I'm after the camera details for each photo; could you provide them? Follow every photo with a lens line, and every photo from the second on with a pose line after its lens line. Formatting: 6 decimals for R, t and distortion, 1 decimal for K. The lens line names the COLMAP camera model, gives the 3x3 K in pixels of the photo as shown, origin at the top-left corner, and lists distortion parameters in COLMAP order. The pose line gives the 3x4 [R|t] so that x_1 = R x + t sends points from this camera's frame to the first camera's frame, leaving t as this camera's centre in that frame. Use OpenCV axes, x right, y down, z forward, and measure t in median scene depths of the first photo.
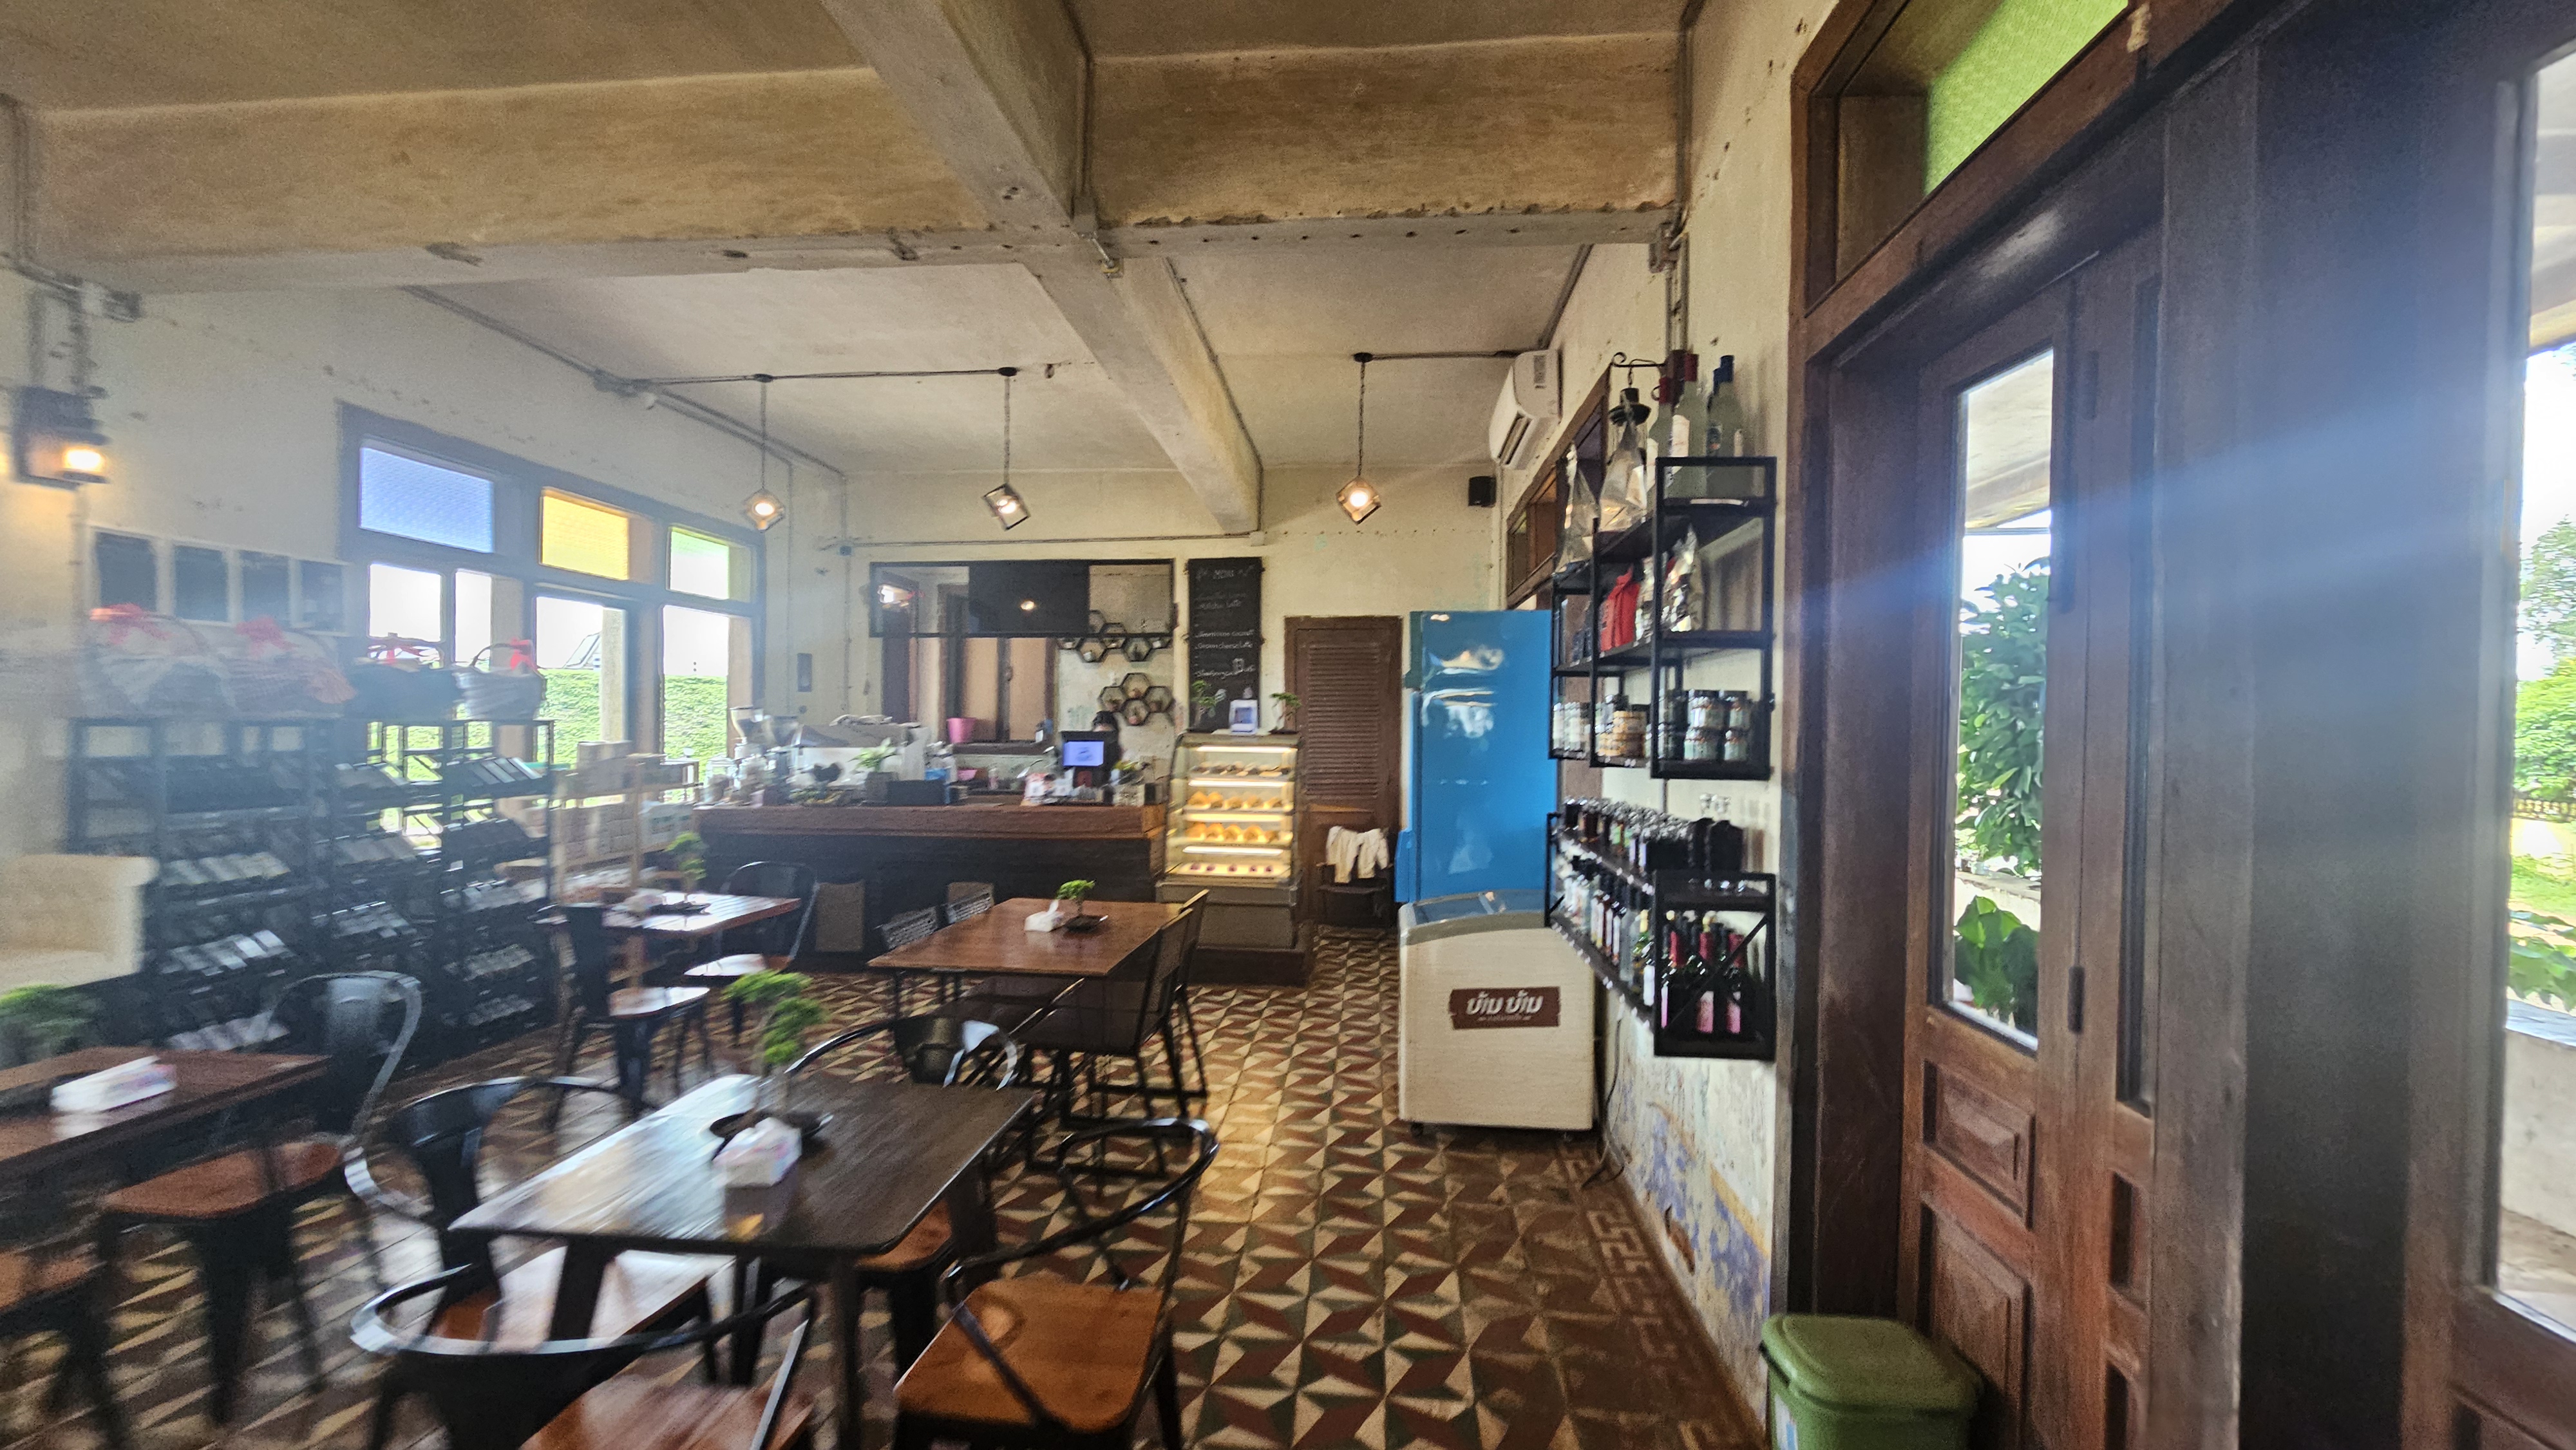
lens RADIAL K [[1049.4, 0, 1283.4], [0, 1049.4, 722.1], [0, 0, 1]] dist [0.001973, -0.000012]
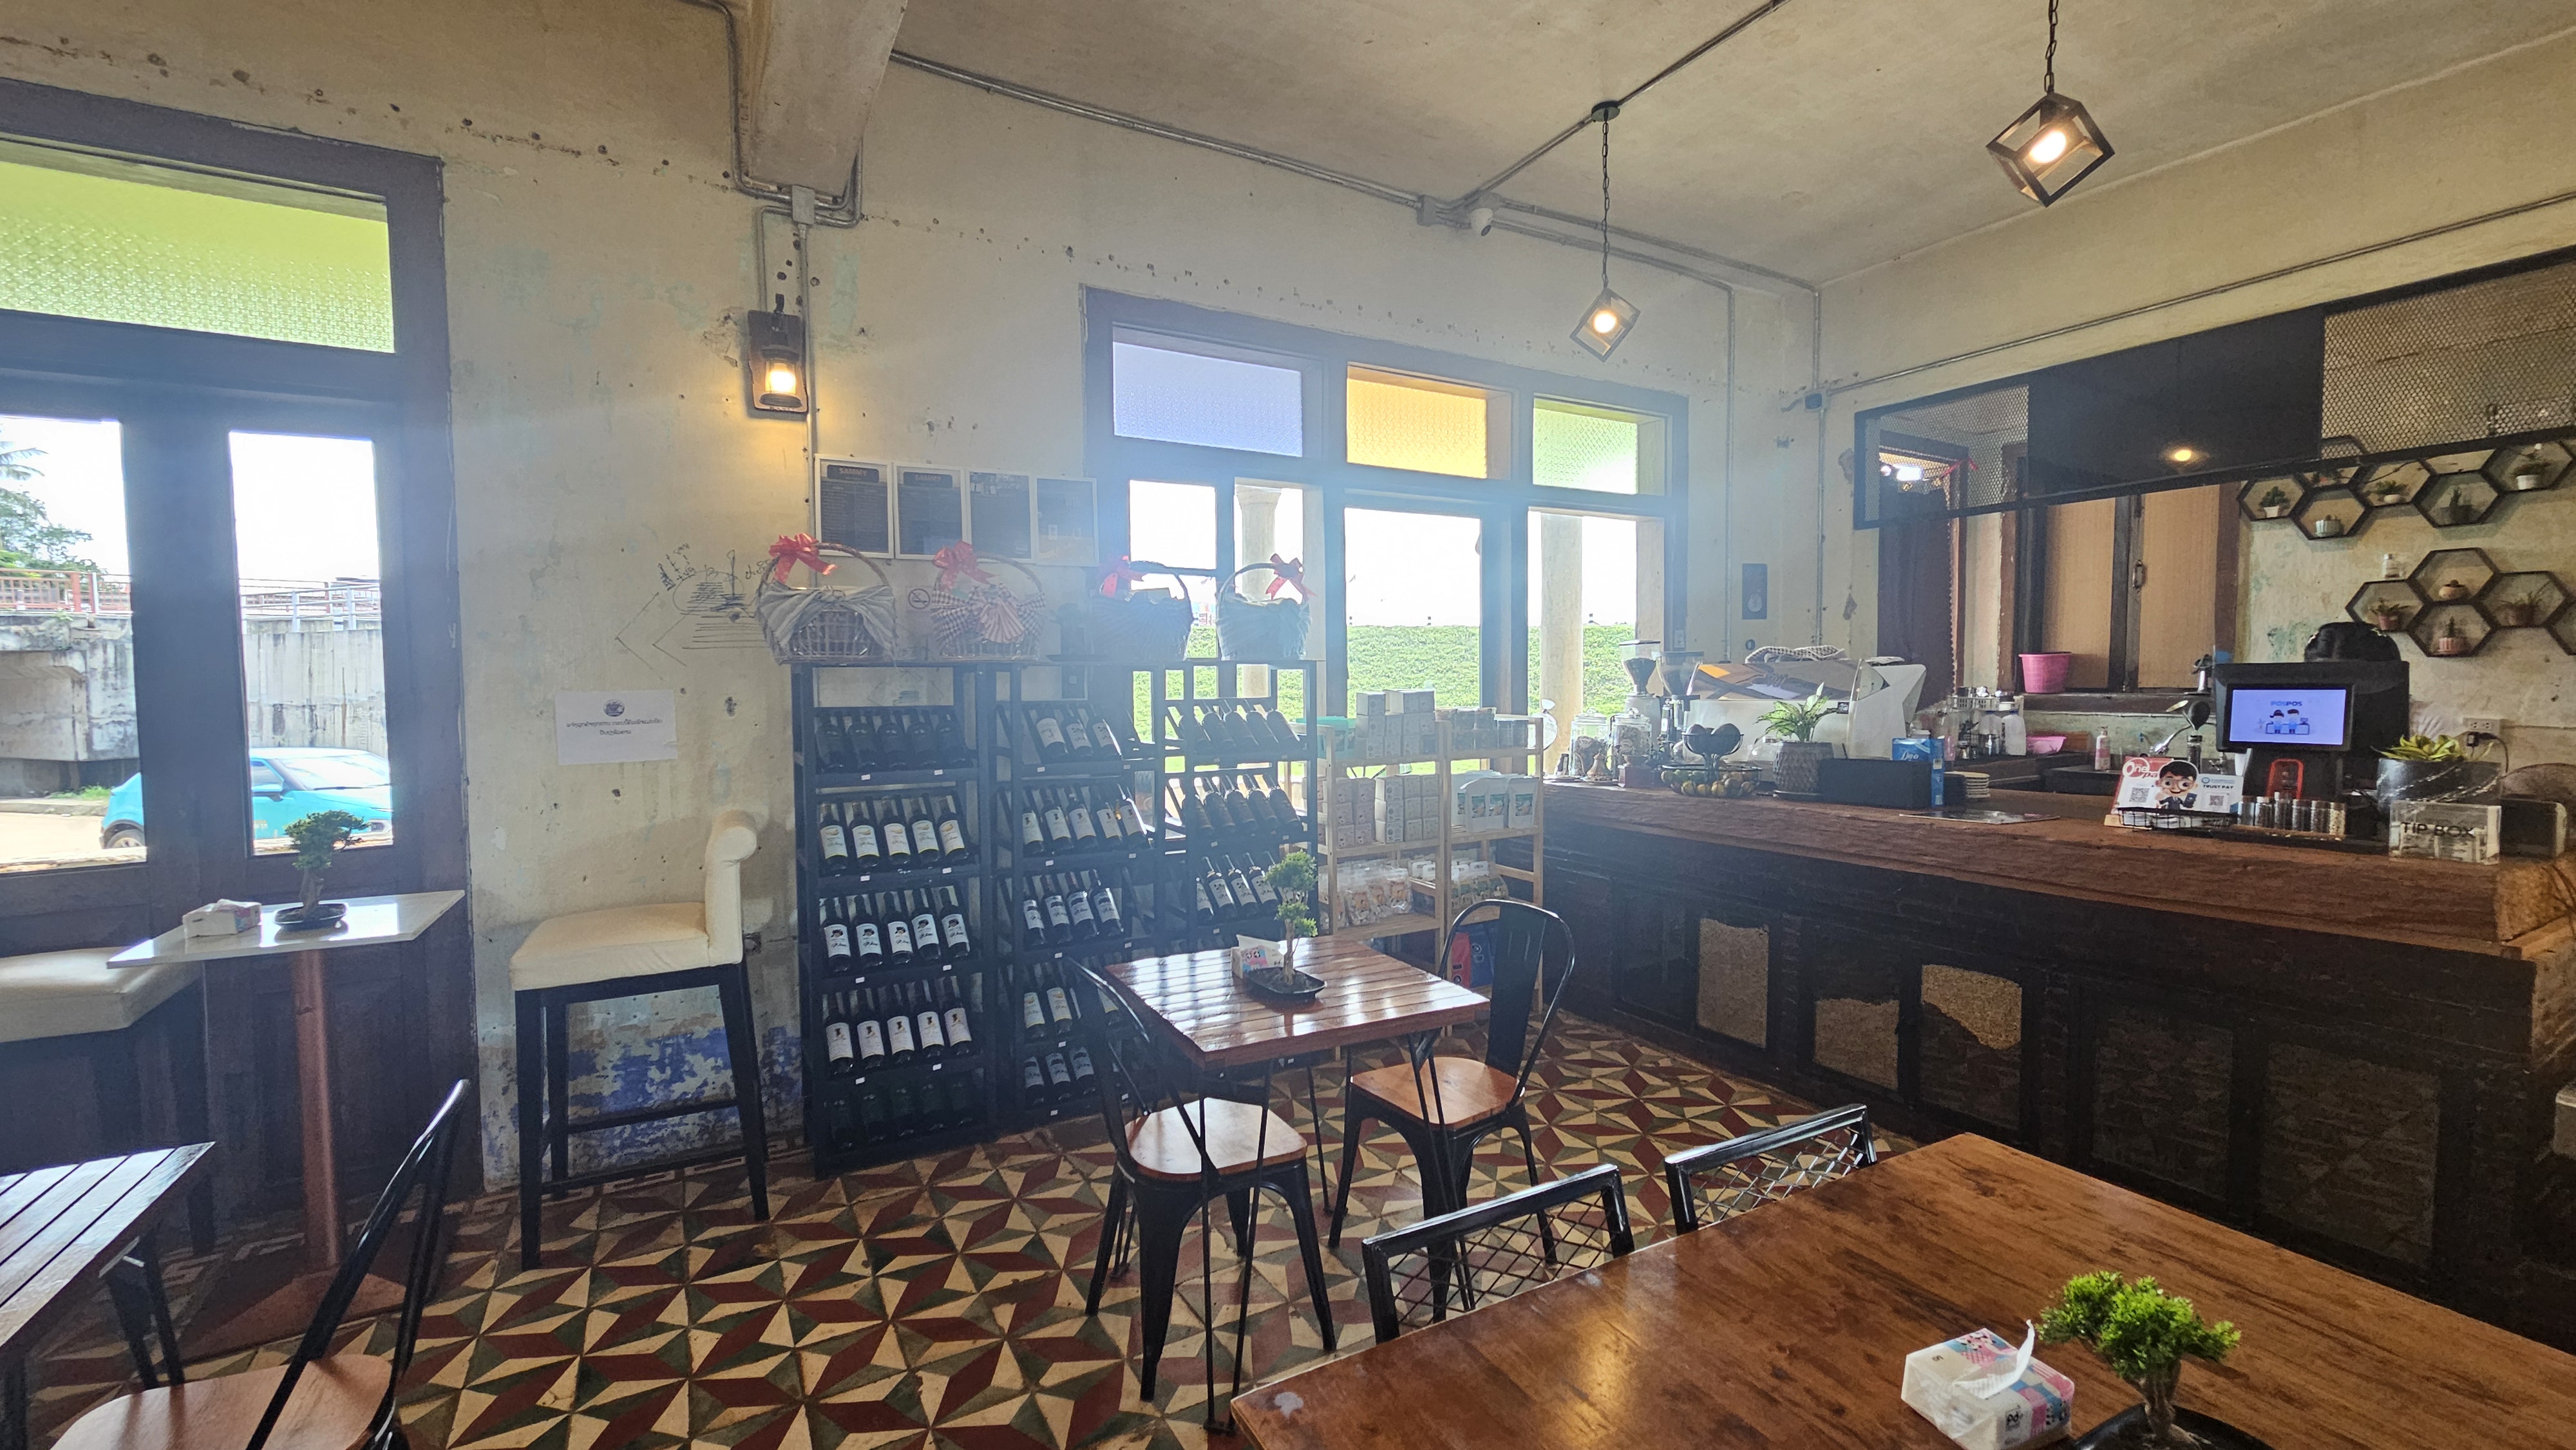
lens RADIAL K [[1049.4, 0, 1283.4], [0, 1049.4, 722.1], [0, 0, 1]] dist [0.001973, -0.000012]
pose [[0.565897, 0.022811, -0.824161, -0.071469], [0.016080, 0.999122, 0.038694, 0.009736], [0.824319, -0.035149, 0.565033, 0.439695]]
